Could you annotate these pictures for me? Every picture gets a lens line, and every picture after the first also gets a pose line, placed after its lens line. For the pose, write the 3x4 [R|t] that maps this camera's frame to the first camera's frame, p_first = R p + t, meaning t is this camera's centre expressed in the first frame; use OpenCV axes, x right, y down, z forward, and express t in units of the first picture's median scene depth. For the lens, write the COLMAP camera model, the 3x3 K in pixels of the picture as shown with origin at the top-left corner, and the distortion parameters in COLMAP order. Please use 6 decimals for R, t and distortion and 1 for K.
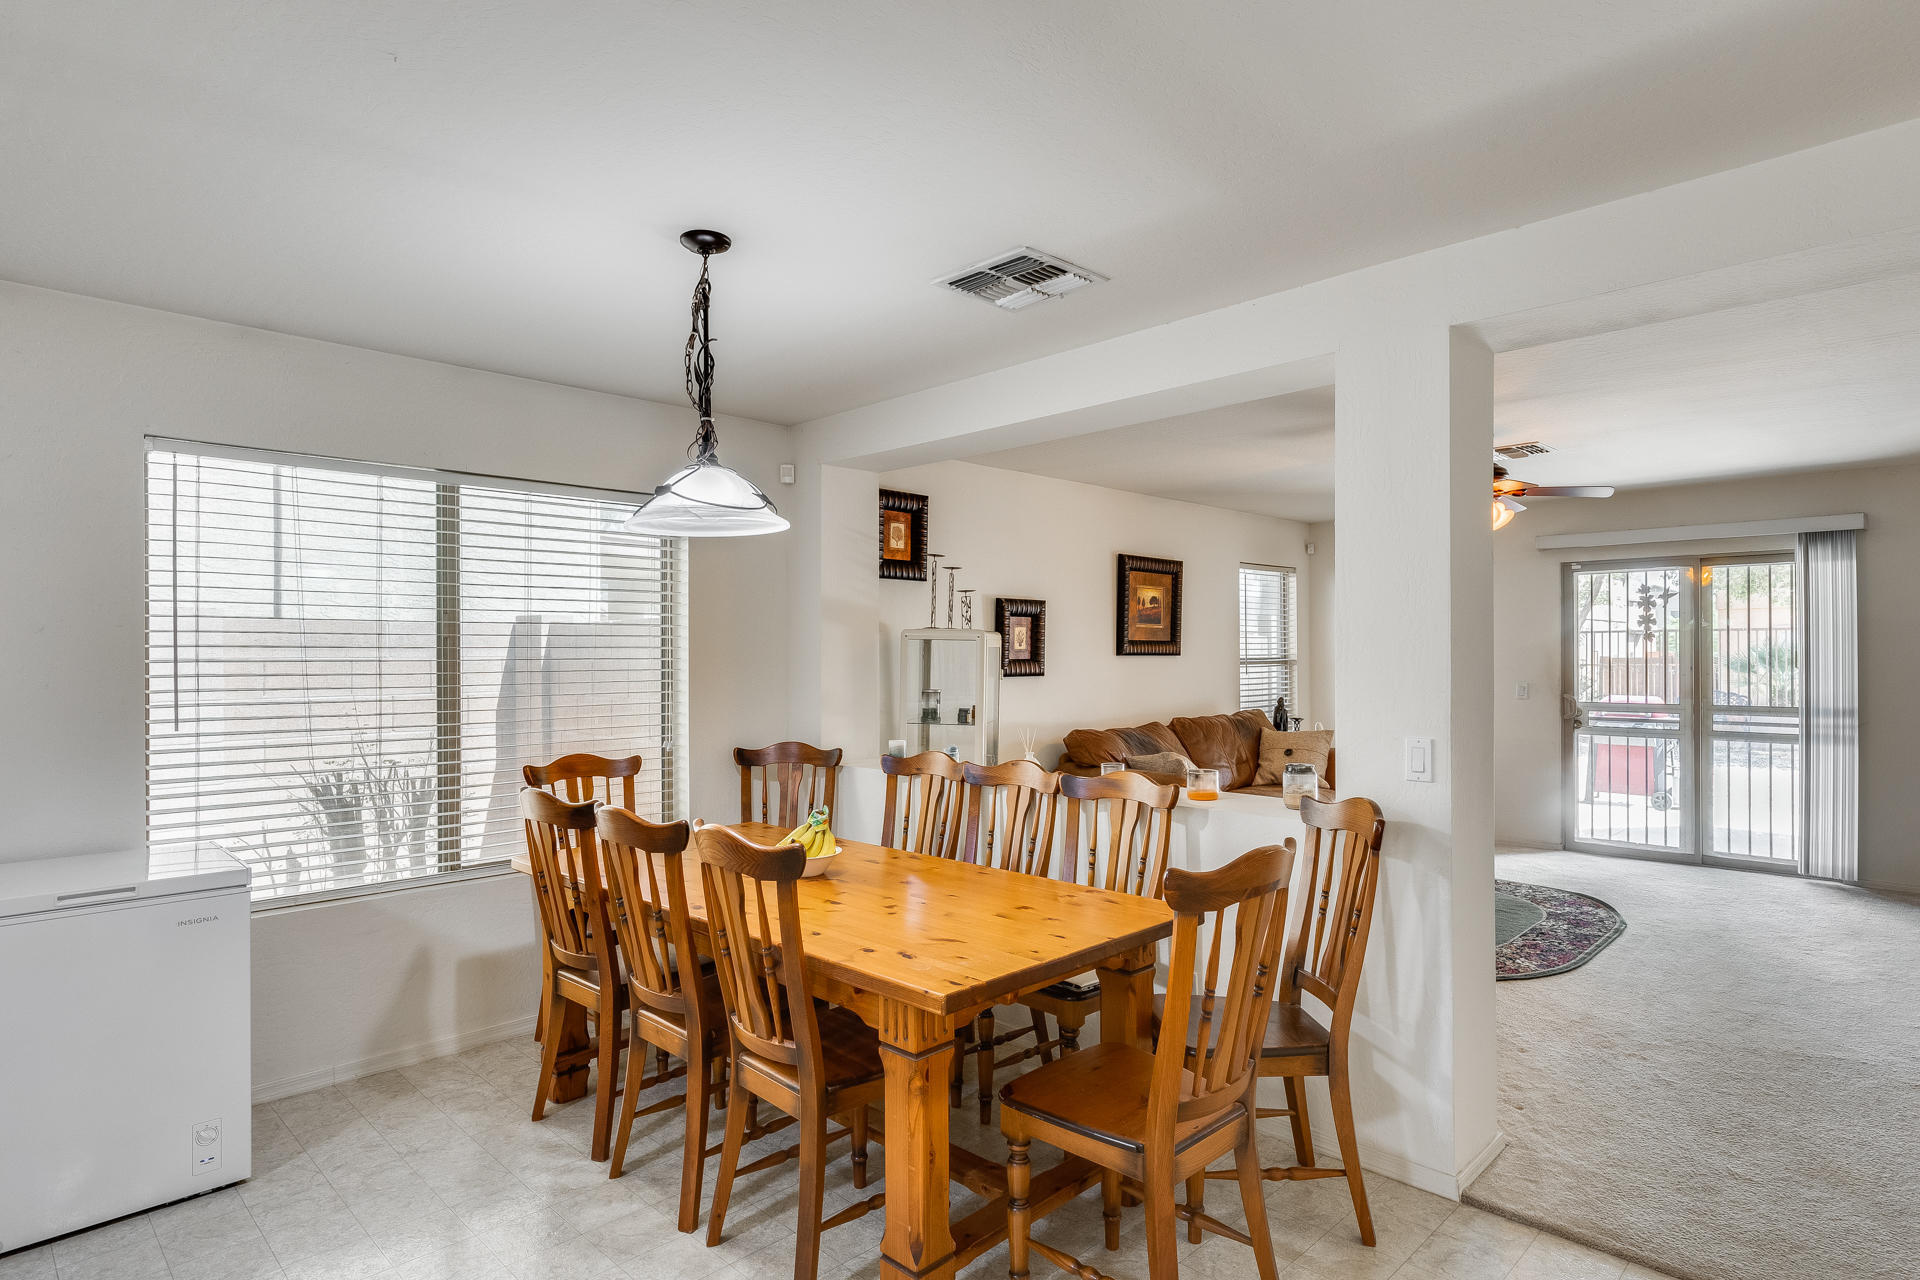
lens RADIAL K [[1015.9, 0, 960.0], [0, 1015.9, 640.0], [0, 0, 1]] dist [-0.010716, -0.000699]
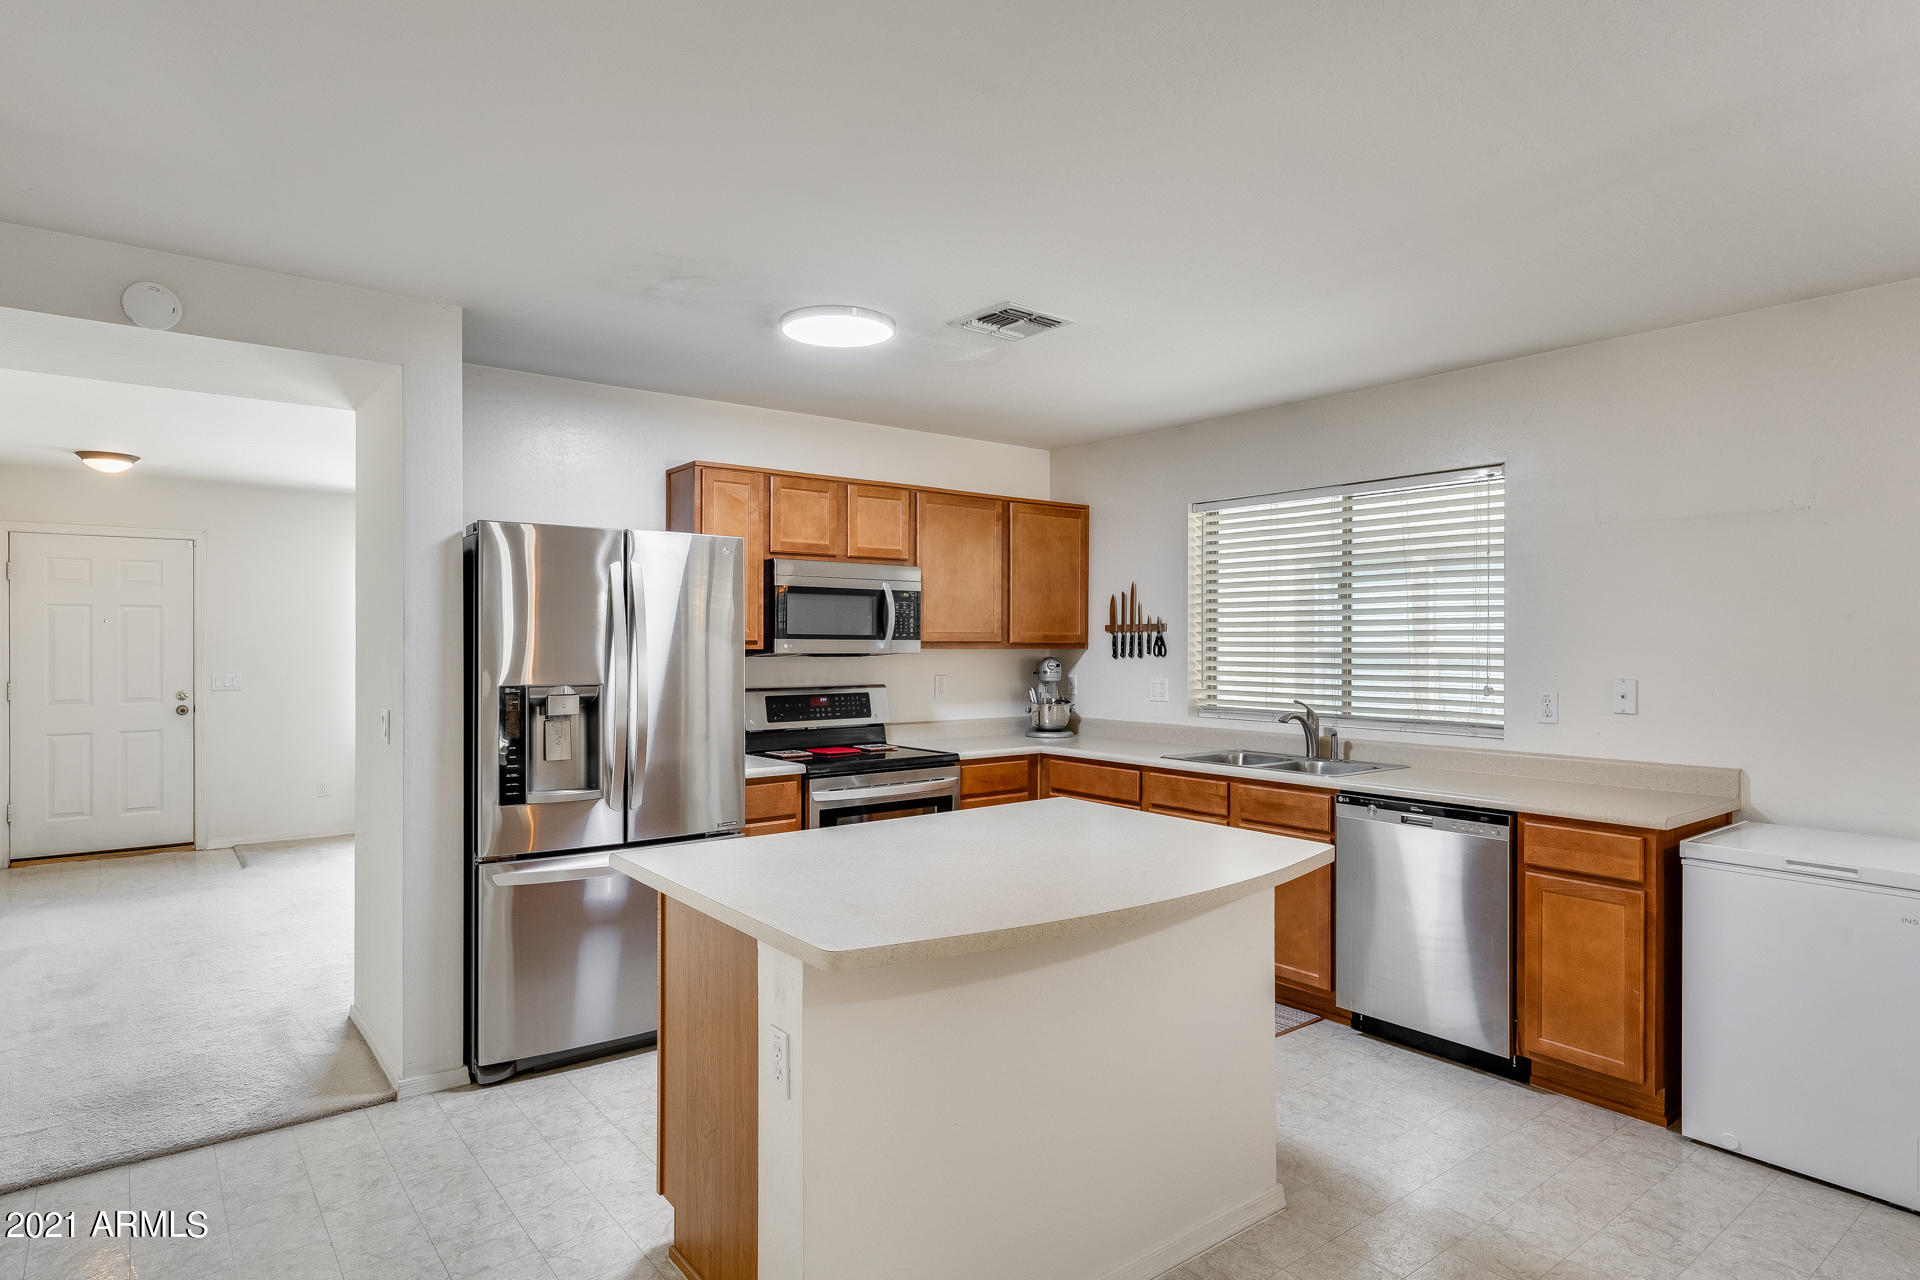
lens RADIAL K [[1061.1, 0, 959.9], [0, 1061.1, 642.5], [0, 0, 1]] dist [0.002983, -0.000881]
pose [[-0.117858, 0.005725, -0.993014, 0.133642], [0.009273, 0.999946, 0.004664, 0.001944], [0.992987, -0.008658, -0.117905, 0.092306]]
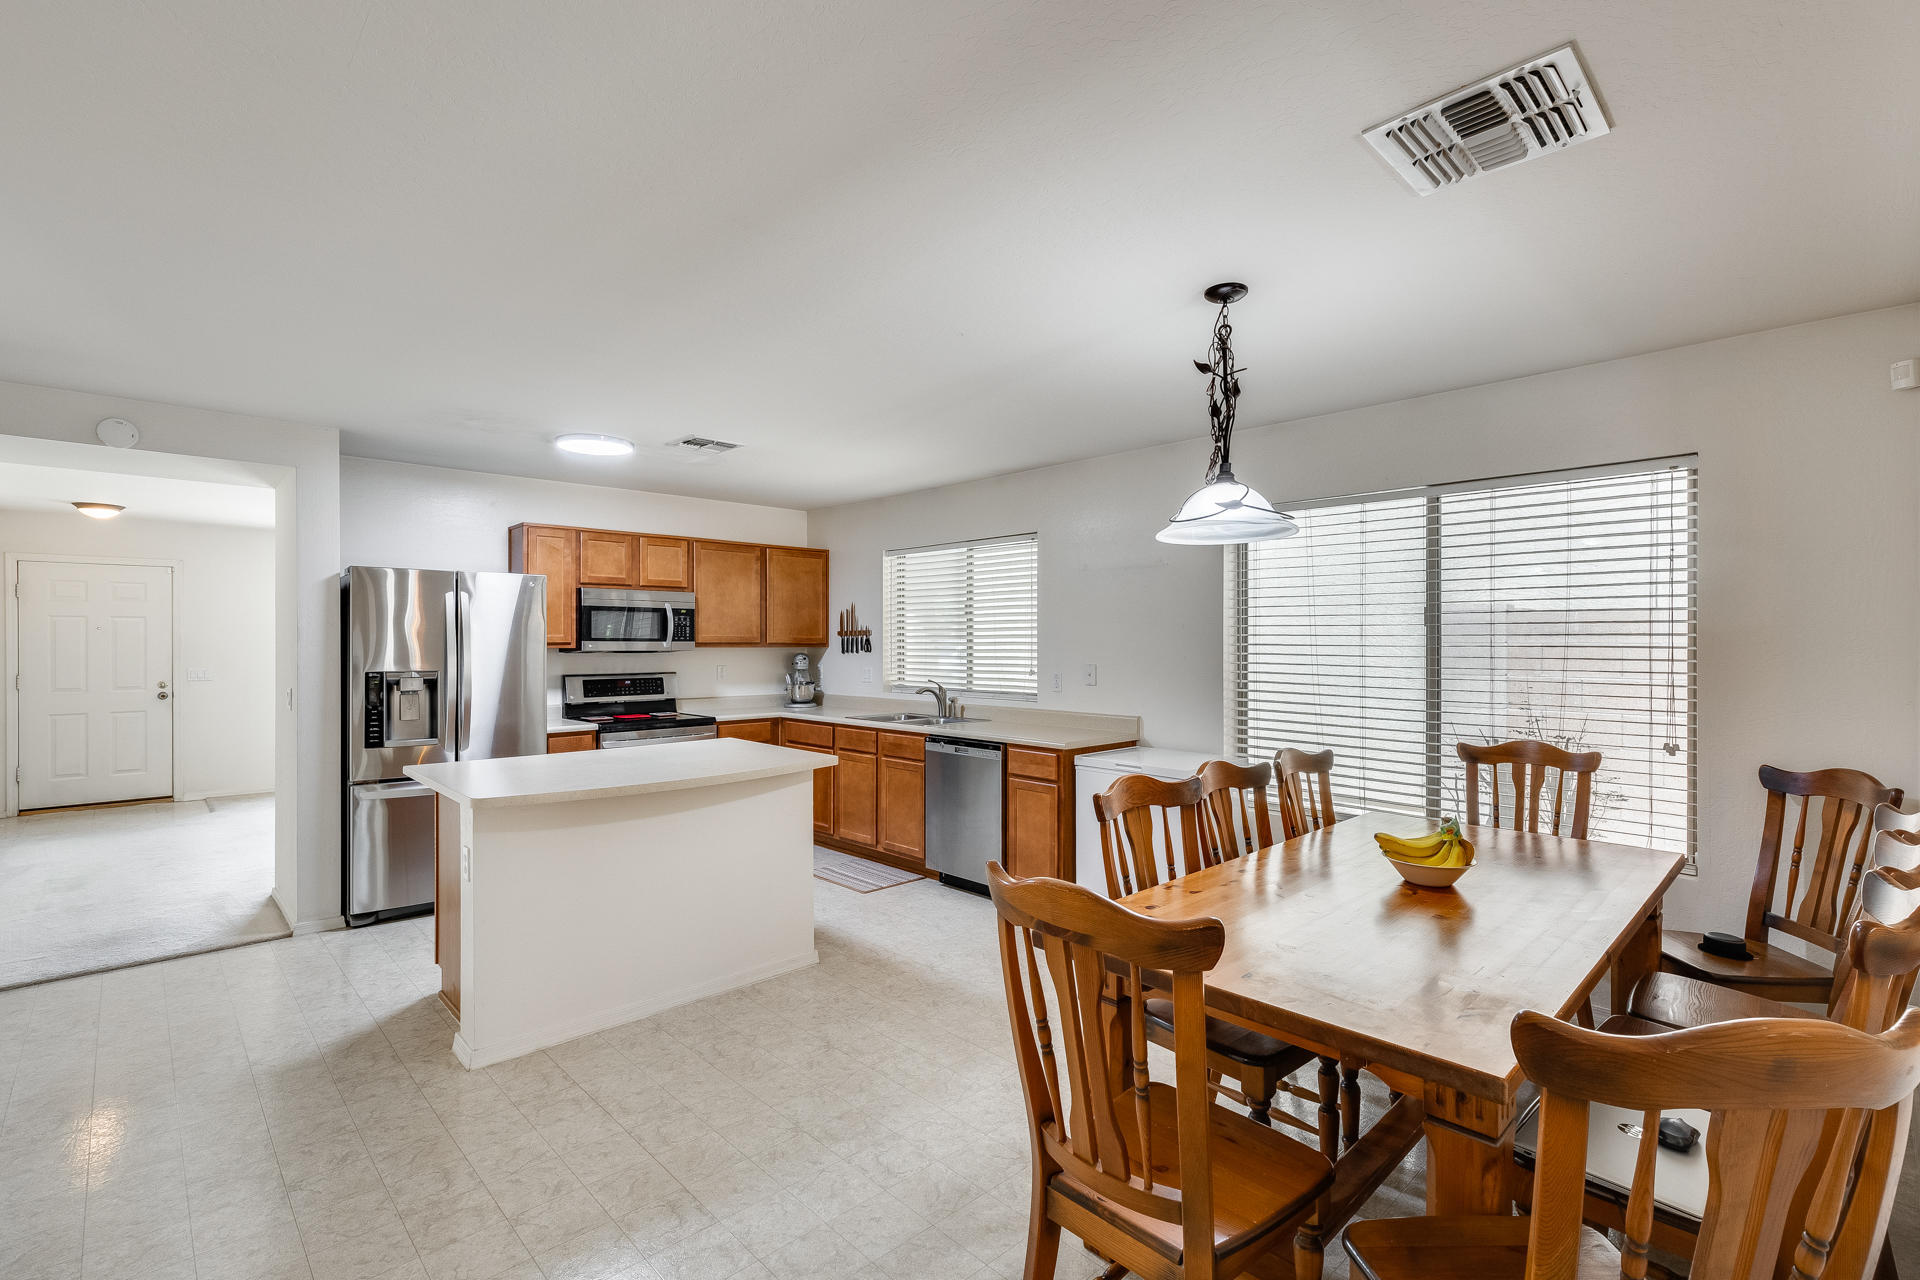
lens RADIAL K [[861.3, 0, 964.8], [0, 861.3, 642.1], [0, 0, 1]] dist [-0.001196, 0.000288]
pose [[-0.014386, 0.004938, -0.999884, 0.295493], [0.010998, 0.999928, 0.004780, 0.002778], [0.999836, -0.010928, -0.014439, 0.274999]]
